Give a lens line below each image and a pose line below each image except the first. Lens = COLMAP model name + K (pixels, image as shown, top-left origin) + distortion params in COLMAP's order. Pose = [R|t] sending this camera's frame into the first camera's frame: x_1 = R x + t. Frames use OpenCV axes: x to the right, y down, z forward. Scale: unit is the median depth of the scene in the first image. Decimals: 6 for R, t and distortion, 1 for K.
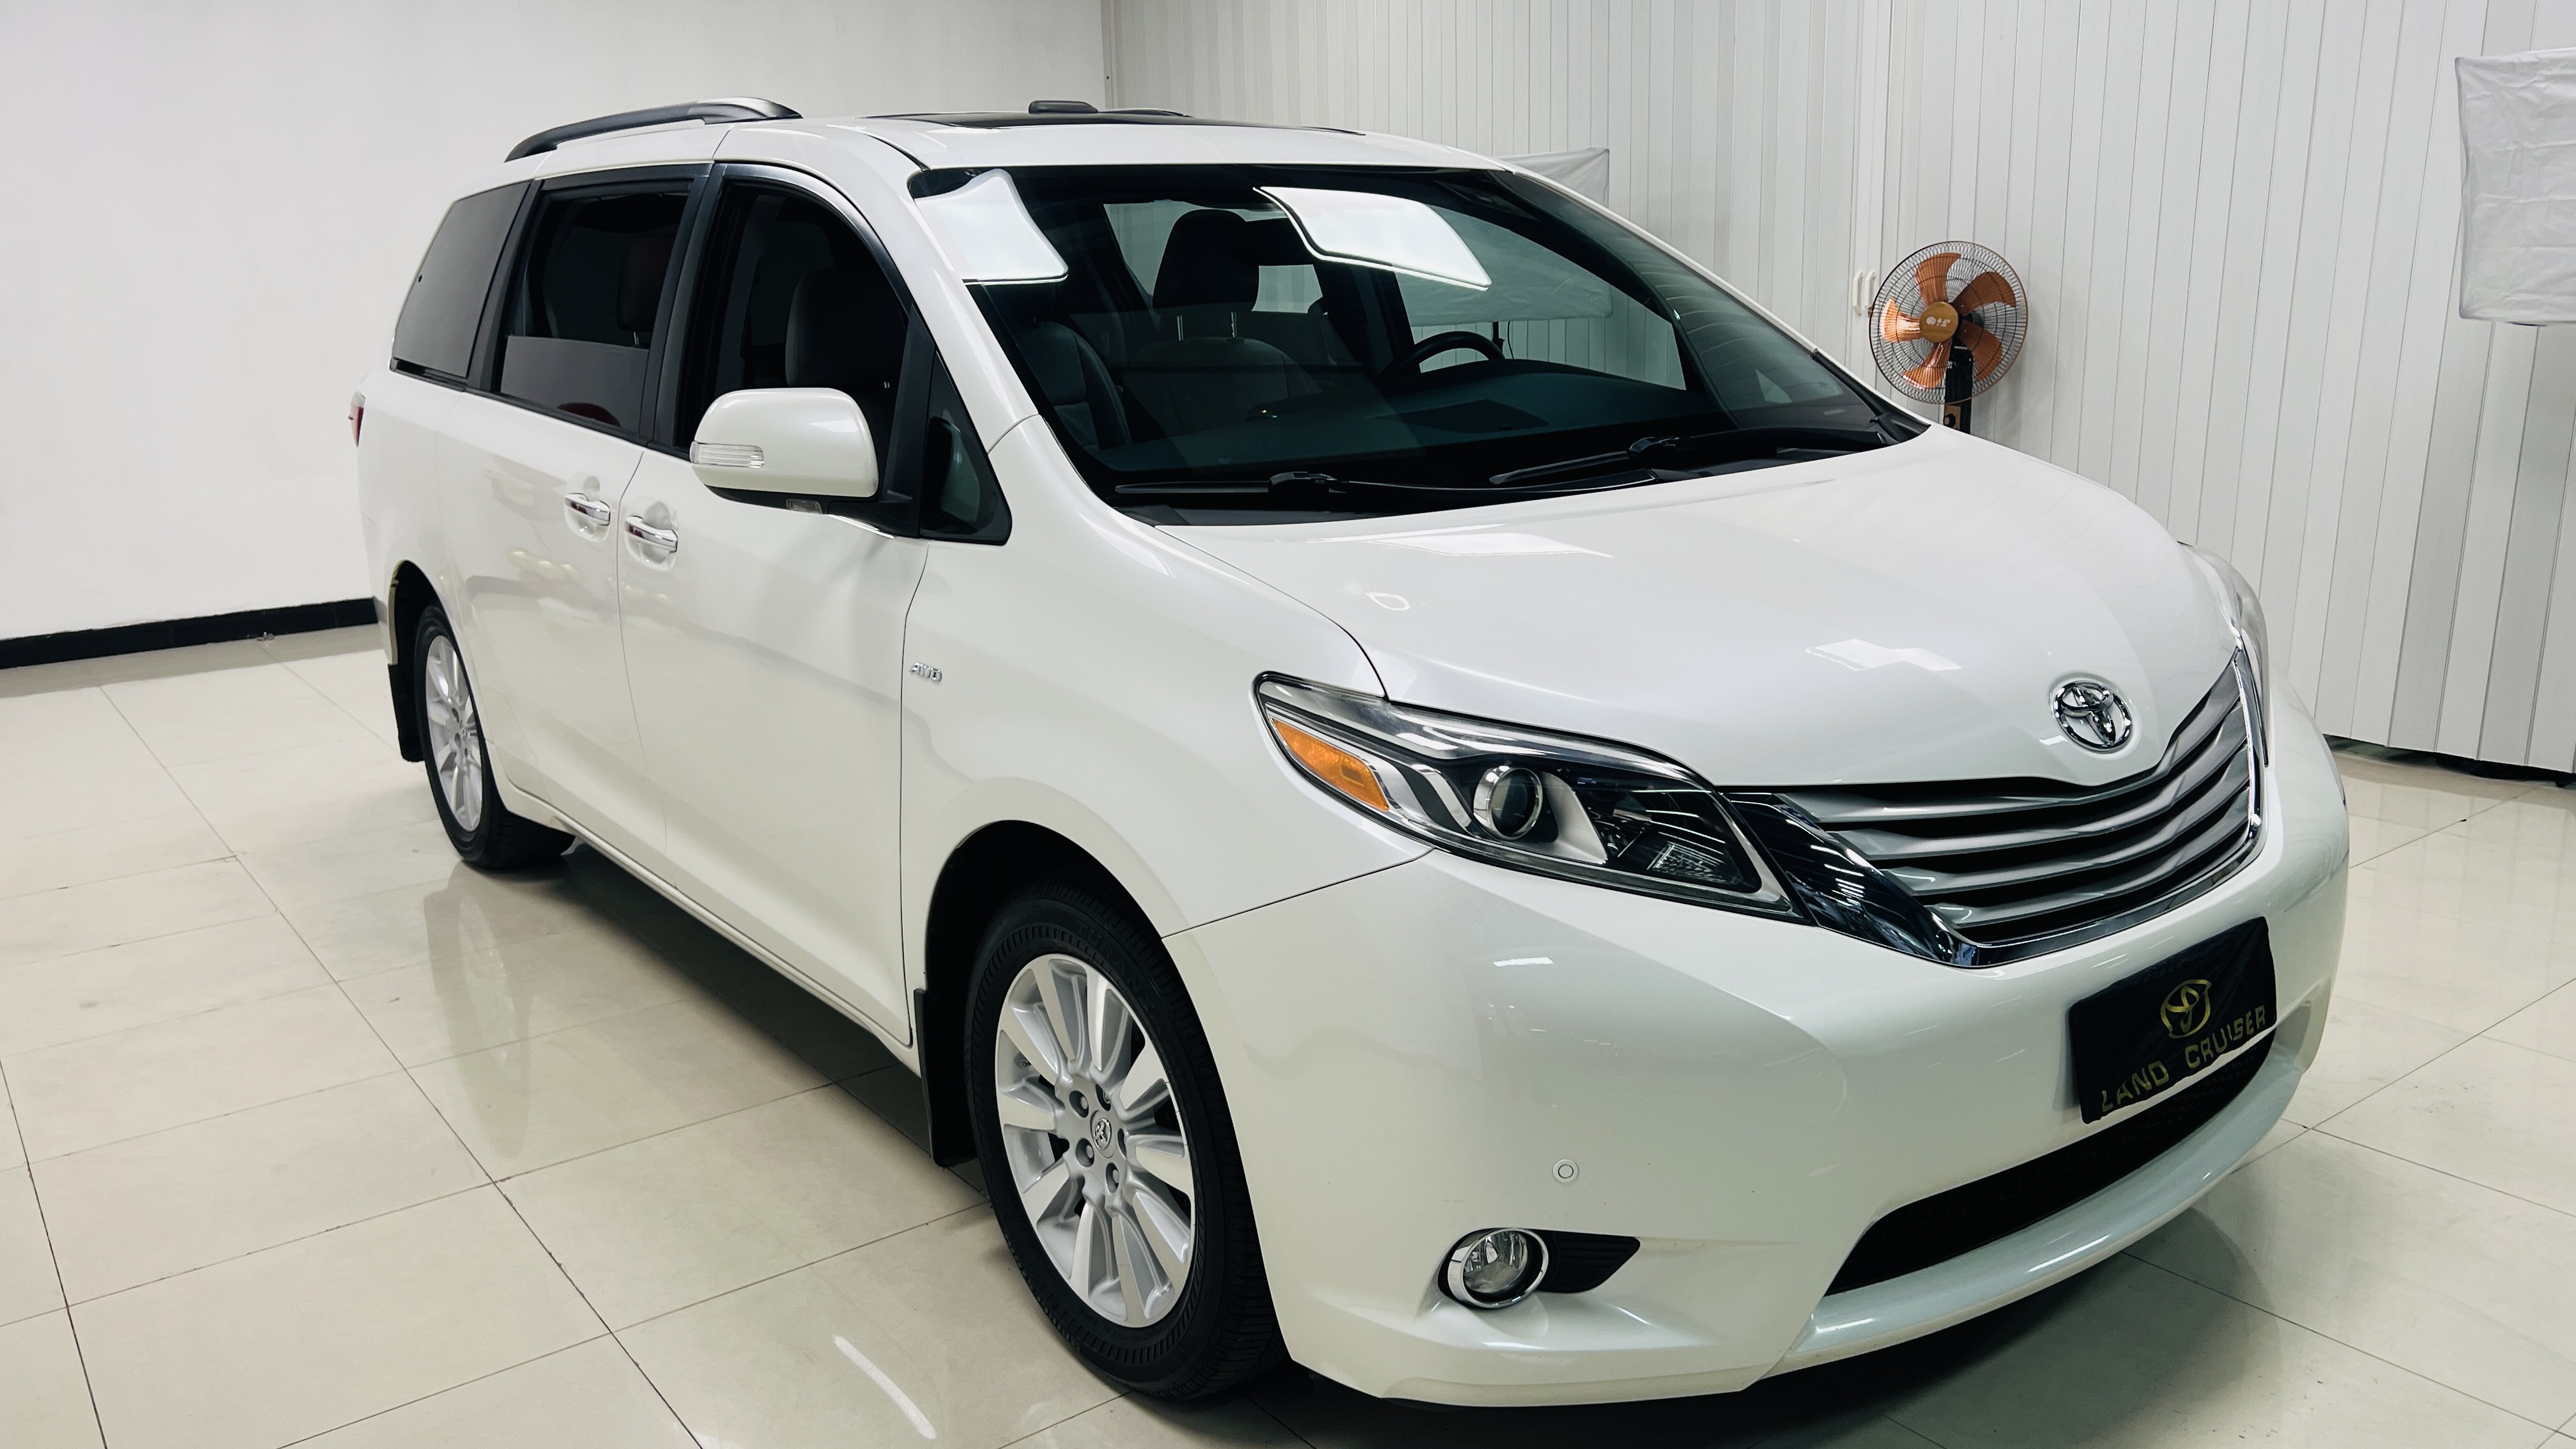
lens RADIAL K [[1958.2, 0, 1331.9], [0, 1958.2, 711.0], [0, 0, 1]] dist [0.136501, -0.182167]
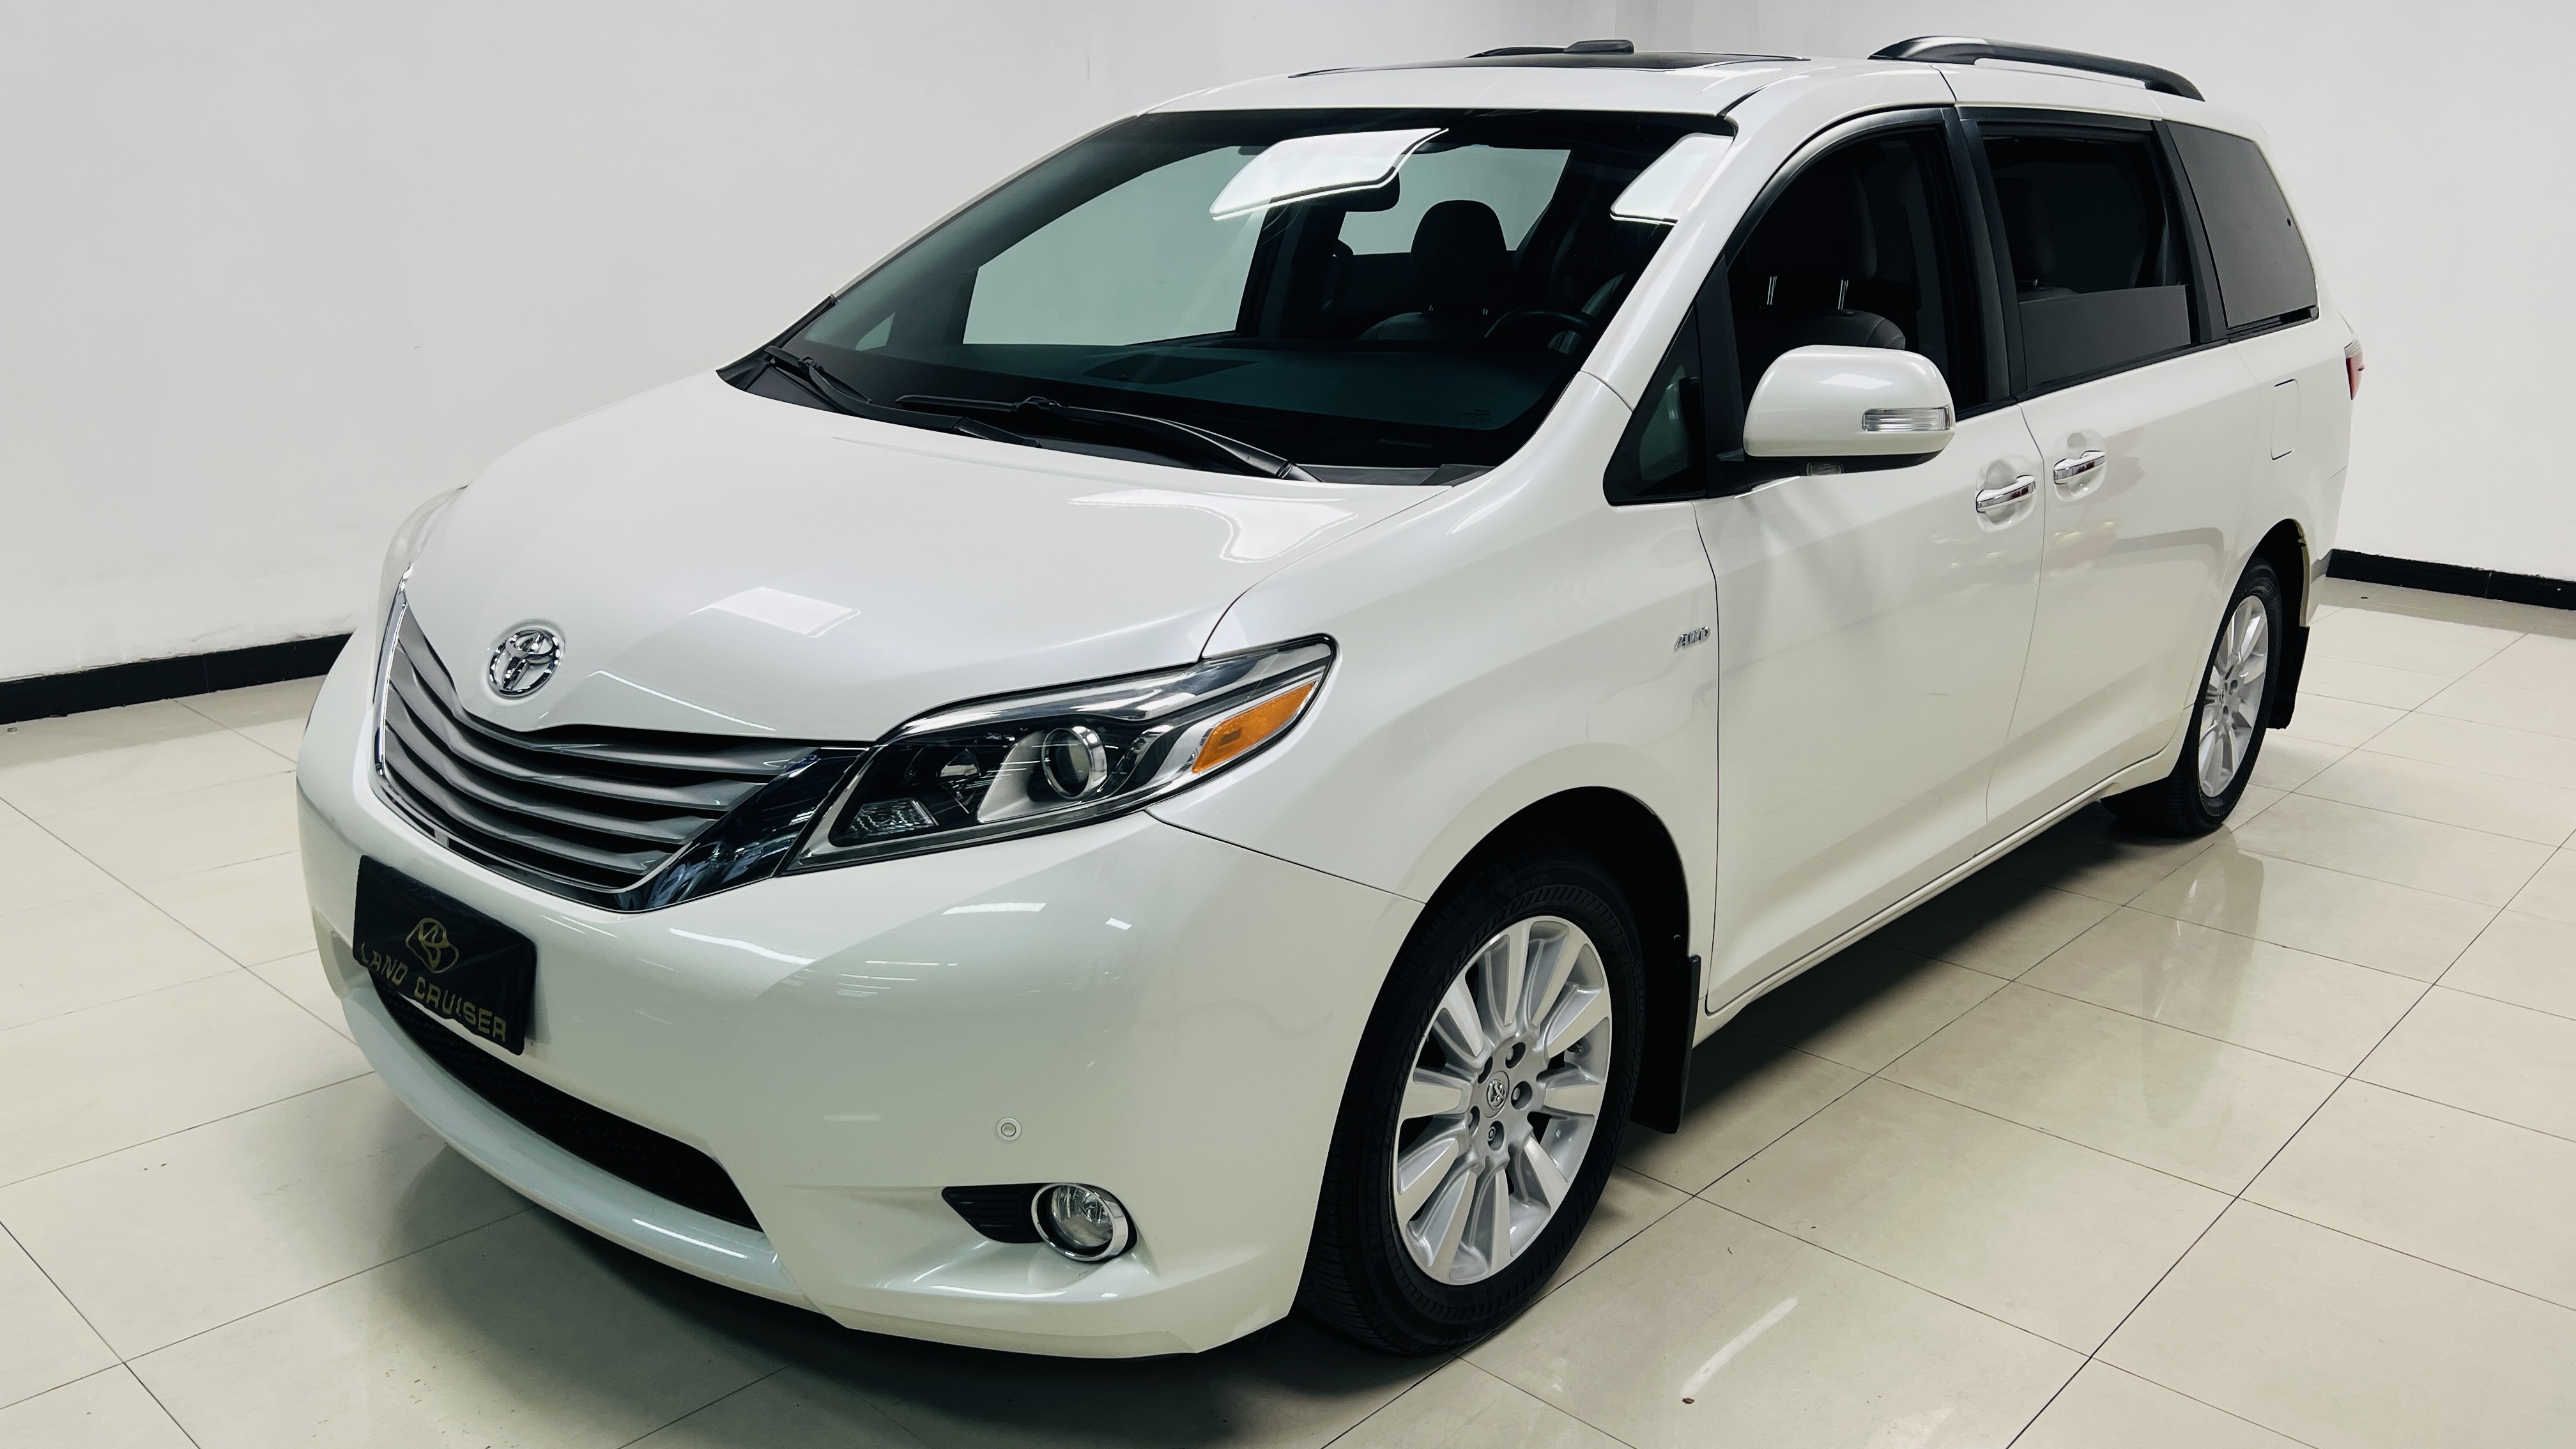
lens RADIAL K [[2005.9, 0, 1283.9], [0, 2005.9, 779.1], [0, 0, 1]] dist [0.000415, 0.000795]
pose [[0.135759, 0.316370, -0.938871, 1.307860], [-0.257088, 0.926433, 0.275005, -0.301581], [0.956805, 0.204038, 0.207106, 1.073460]]
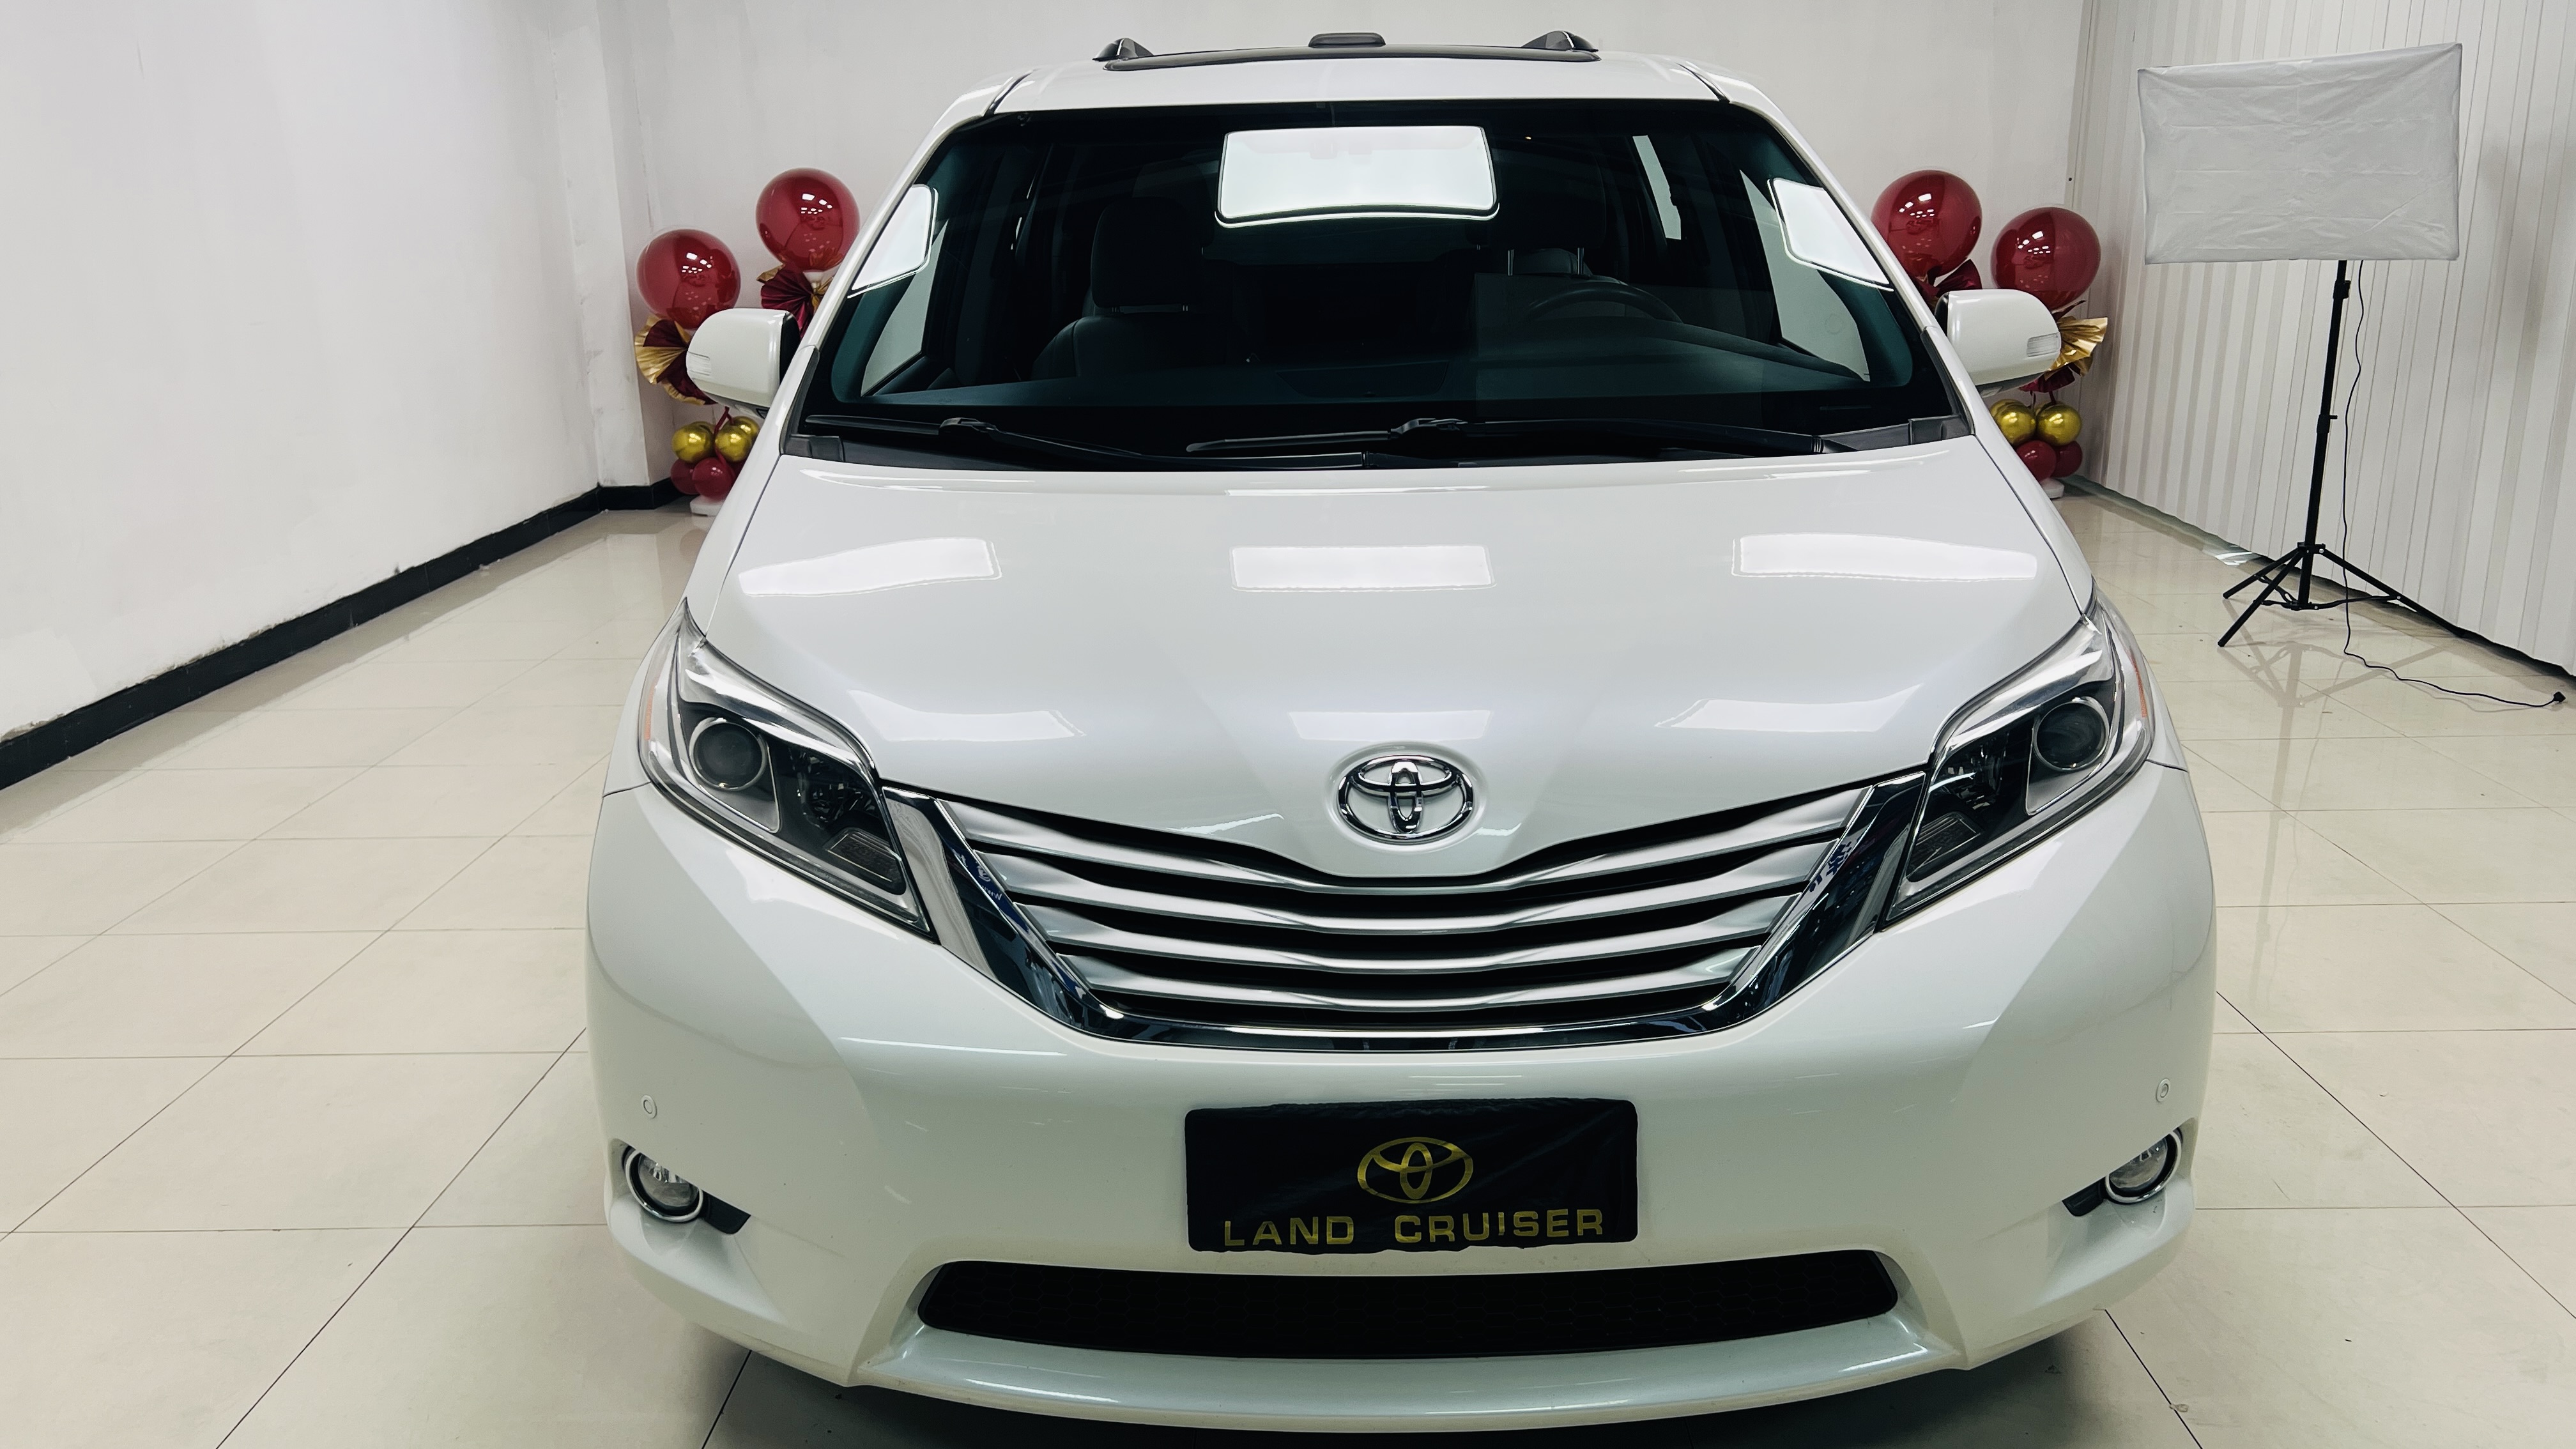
lens RADIAL K [[1958.2, 0, 1331.9], [0, 1958.2, 711.0], [0, 0, 1]] dist [0.136501, -0.182167]
pose [[0.780679, 0.181416, -0.598021, 0.776823], [-0.151378, 0.983334, 0.100690, -0.104472], [0.606321, 0.011920, 0.795131, 0.298898]]
